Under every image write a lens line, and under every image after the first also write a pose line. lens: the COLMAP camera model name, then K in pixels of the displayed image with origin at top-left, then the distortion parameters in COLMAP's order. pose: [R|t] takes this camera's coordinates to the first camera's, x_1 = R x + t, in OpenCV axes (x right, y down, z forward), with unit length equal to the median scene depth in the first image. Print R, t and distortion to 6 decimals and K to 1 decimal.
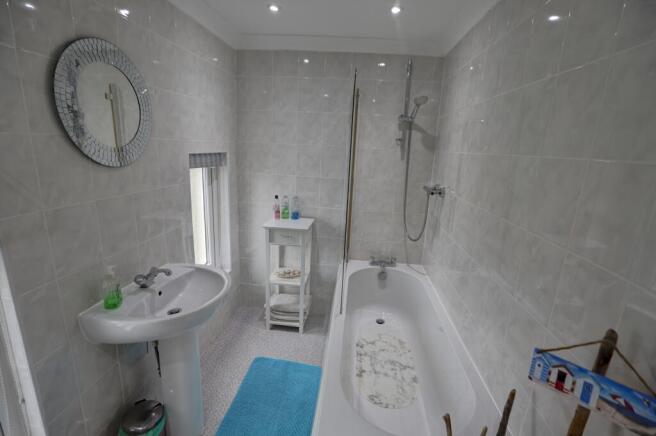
lens RADIAL K [[305.0, 0, 328.0], [0, 305.0, 218.0], [0, 0, 1]] dist [-0.027761, 0.000664]
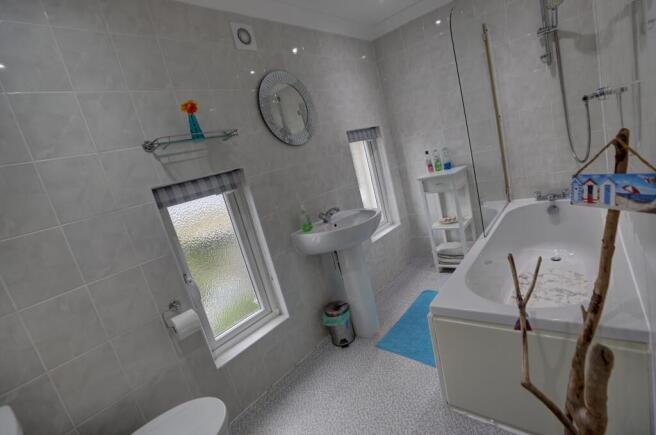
lens RADIAL K [[298.0, 0, 328.0], [0, 298.0, 217.5], [0, 0, 1]] dist [-0.035772, 0.000307]
pose [[0.791098, -0.119943, -0.599815, 0.181619], [0.138502, 0.990243, -0.015344, 0.144100], [0.595804, -0.070937, 0.799991, -0.113473]]
